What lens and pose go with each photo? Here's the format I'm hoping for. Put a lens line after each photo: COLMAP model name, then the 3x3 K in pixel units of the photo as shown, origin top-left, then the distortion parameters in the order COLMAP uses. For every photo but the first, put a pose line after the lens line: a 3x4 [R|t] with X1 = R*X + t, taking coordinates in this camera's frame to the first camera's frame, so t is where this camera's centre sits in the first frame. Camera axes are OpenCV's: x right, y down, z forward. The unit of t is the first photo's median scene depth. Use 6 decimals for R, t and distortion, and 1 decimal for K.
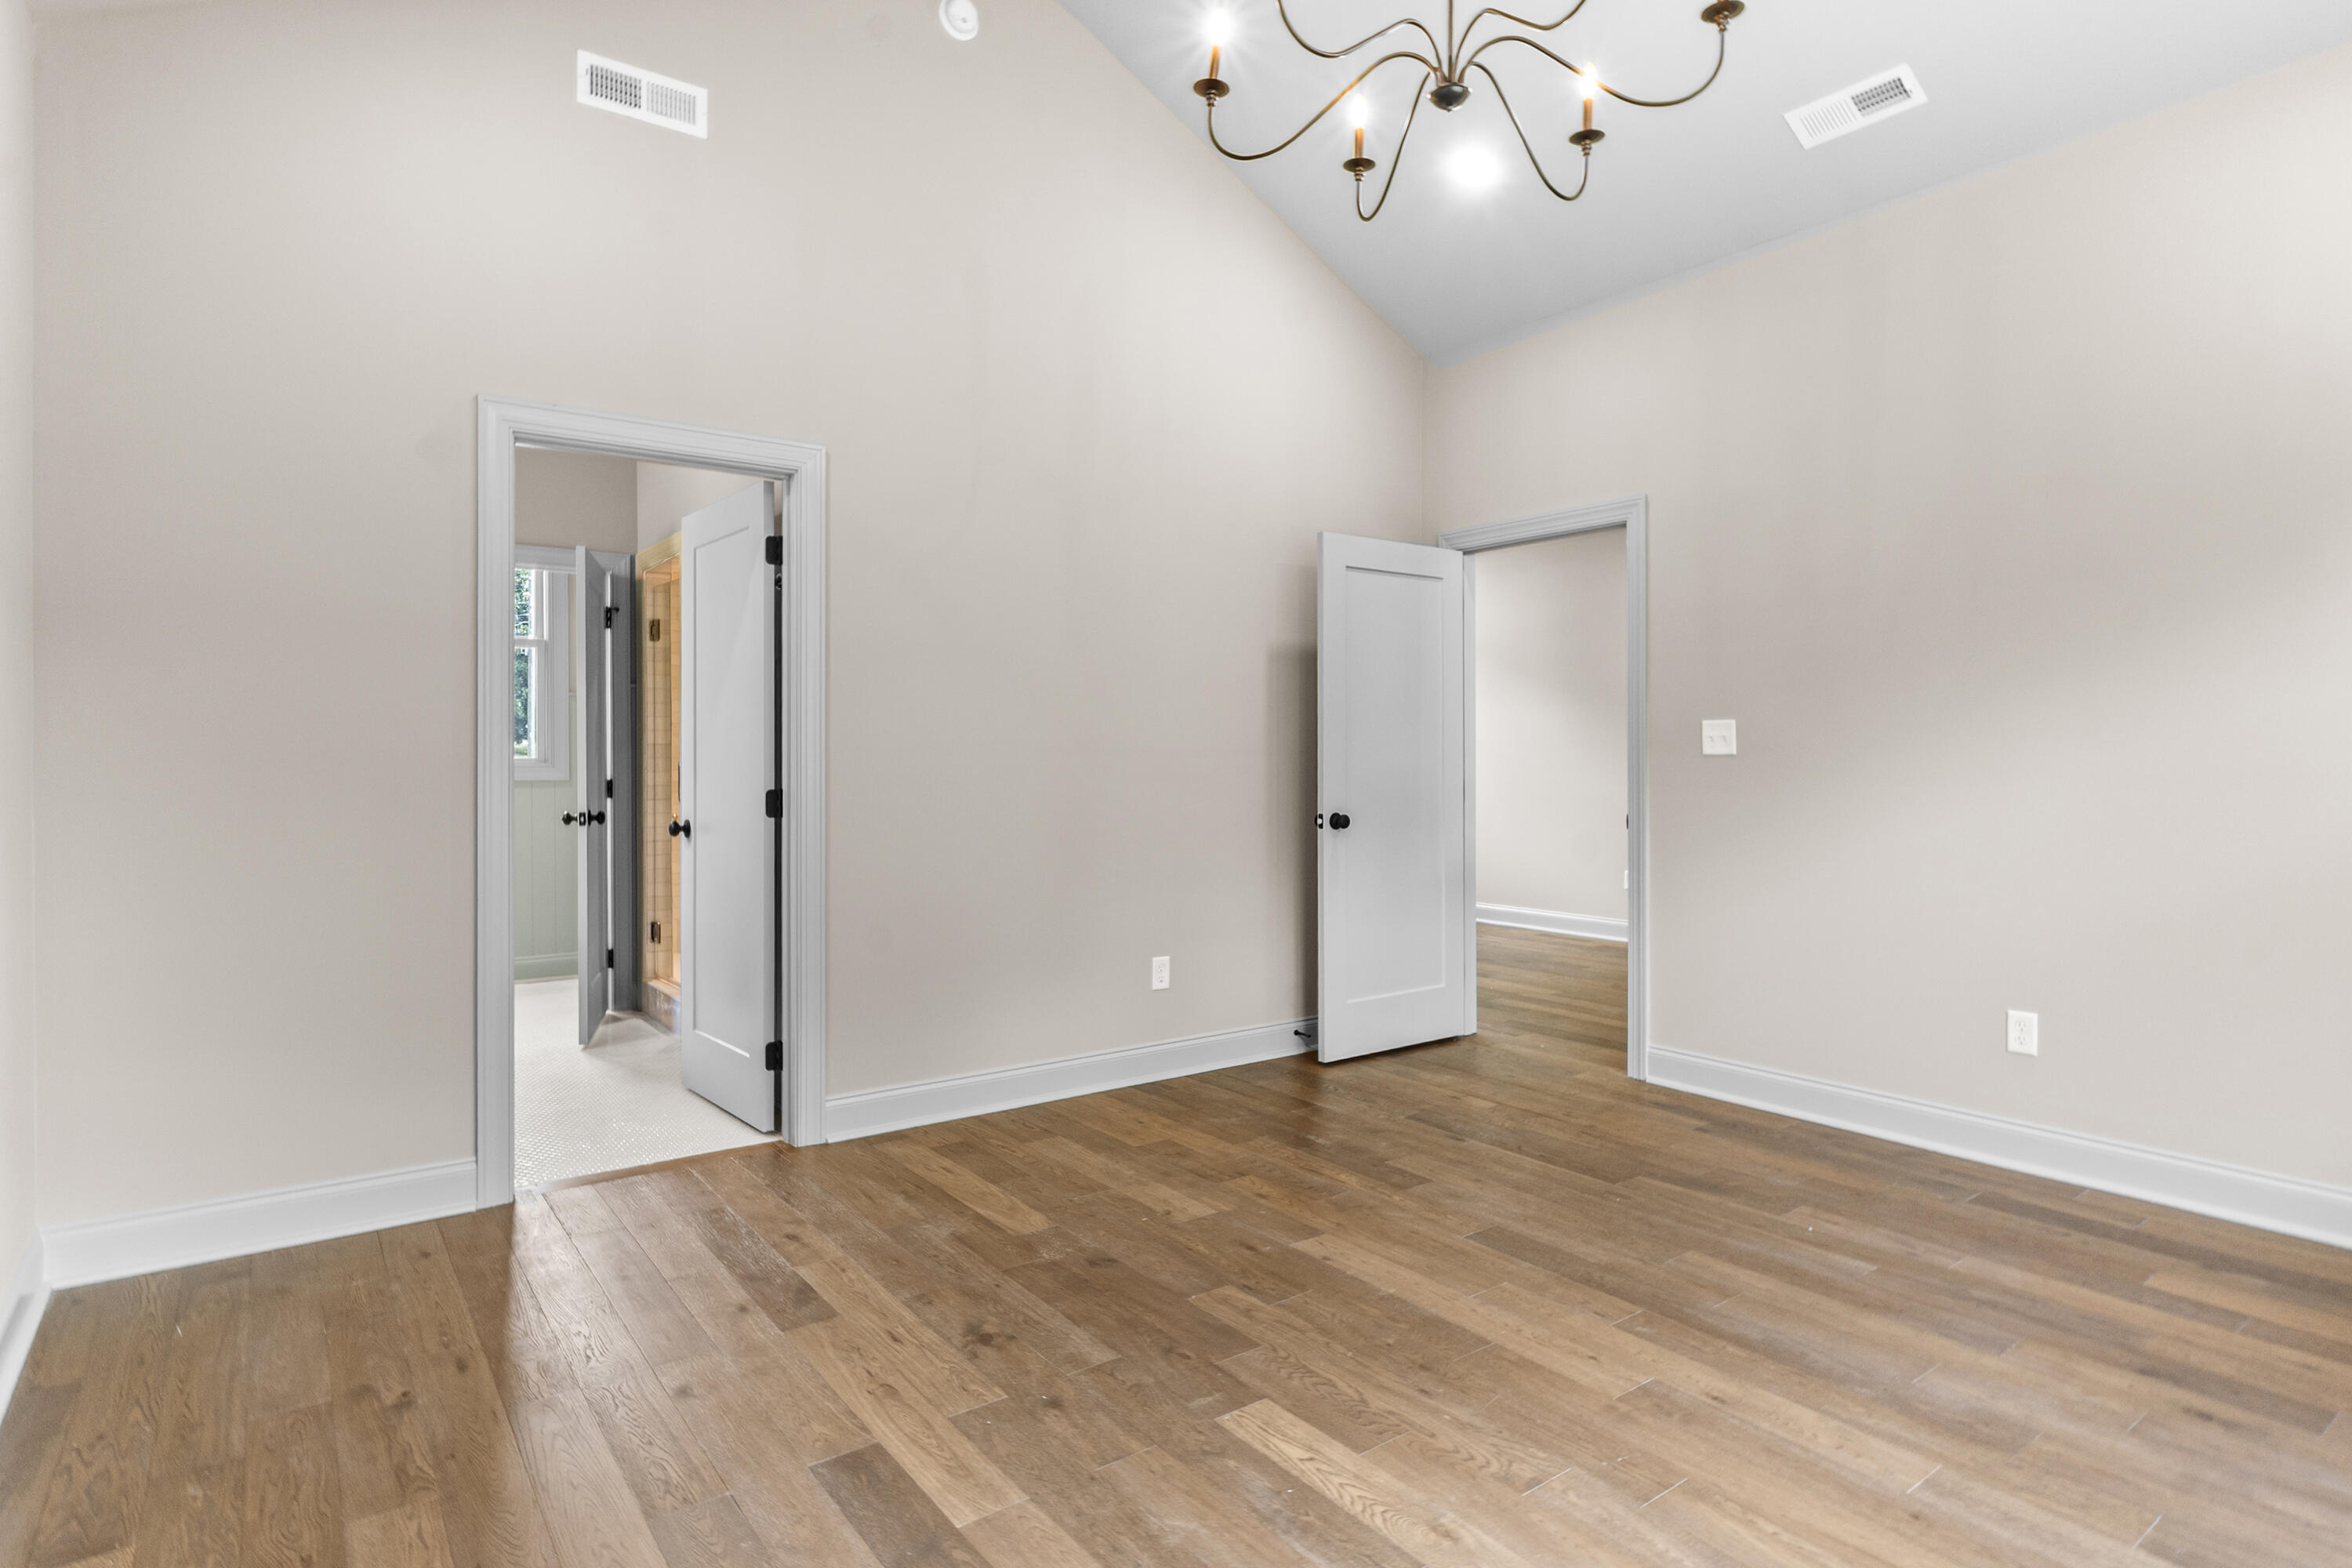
lens RADIAL K [[1219.3, 0, 1172.7], [0, 1219.3, 780.2], [0, 0, 1]] dist [-0.003790, 0.002138]
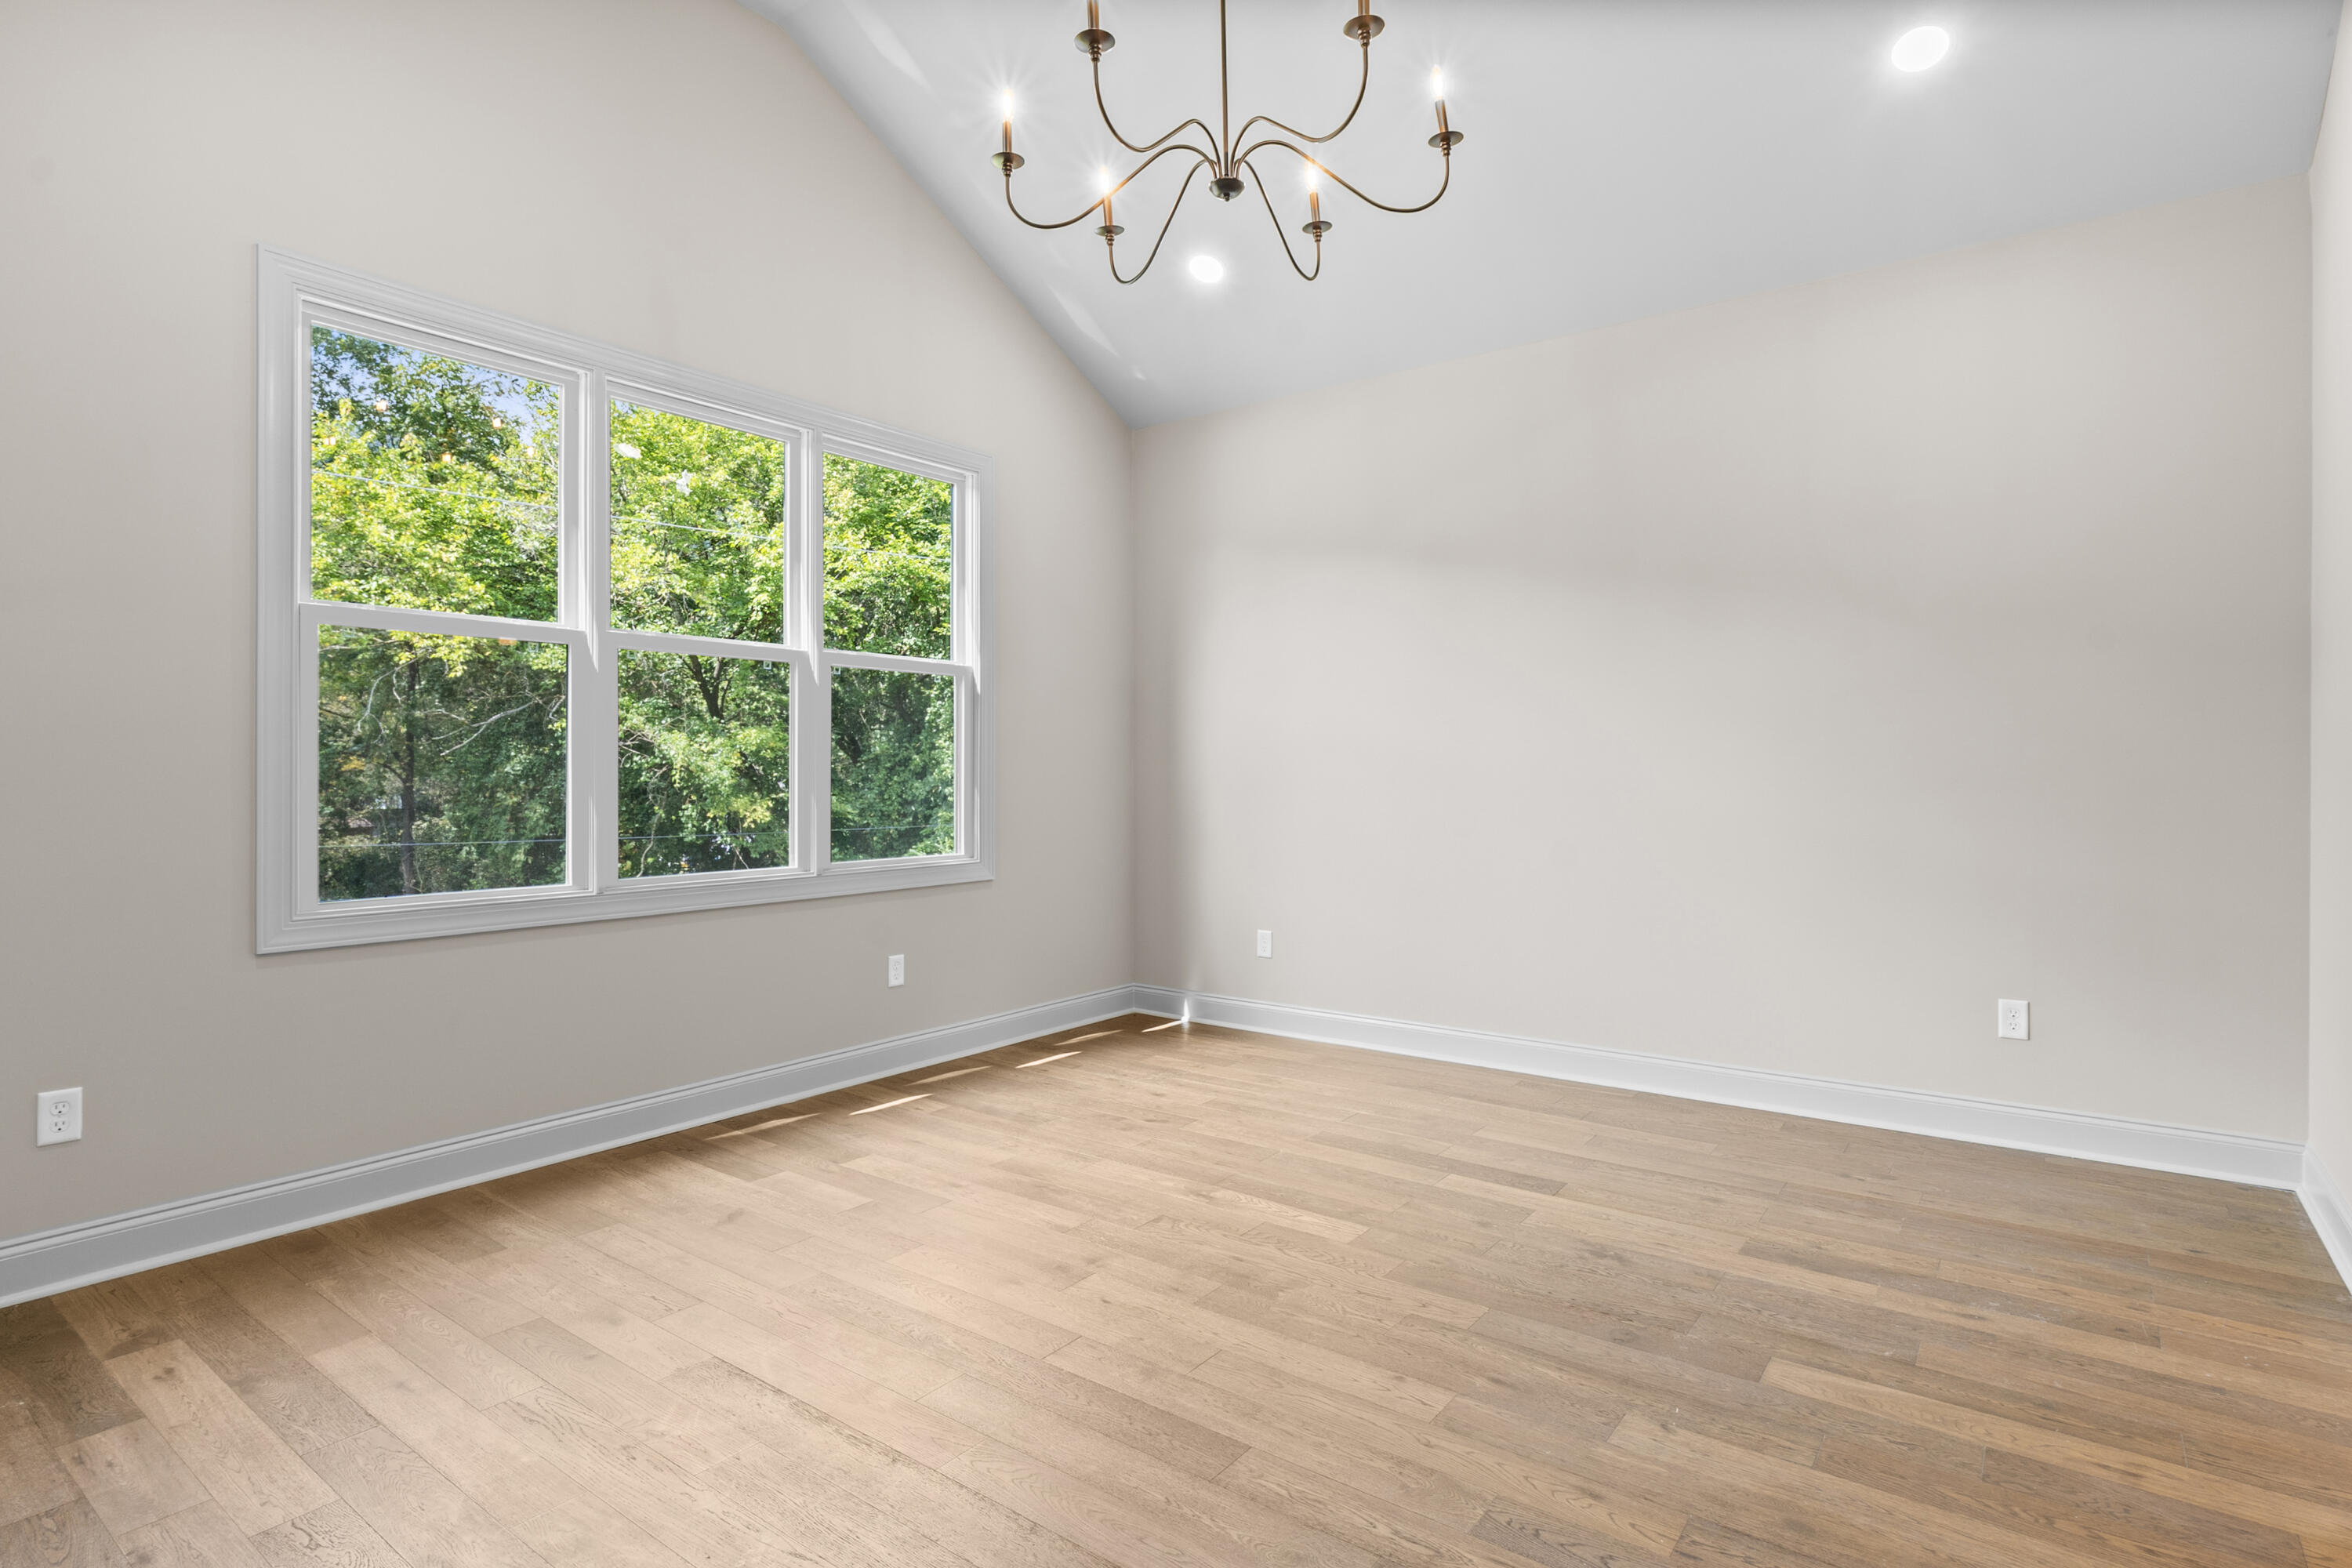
lens RADIAL K [[1219.3, 0, 1169.0], [0, 1219.3, 769.8], [0, 0, 1]] dist [-0.003790, 0.002138]
pose [[-0.958534, 0.003340, -0.284959, 0.567328], [-0.000951, 0.999888, 0.014920, -0.031952], [0.284977, 0.014573, -0.958424, 1.945541]]
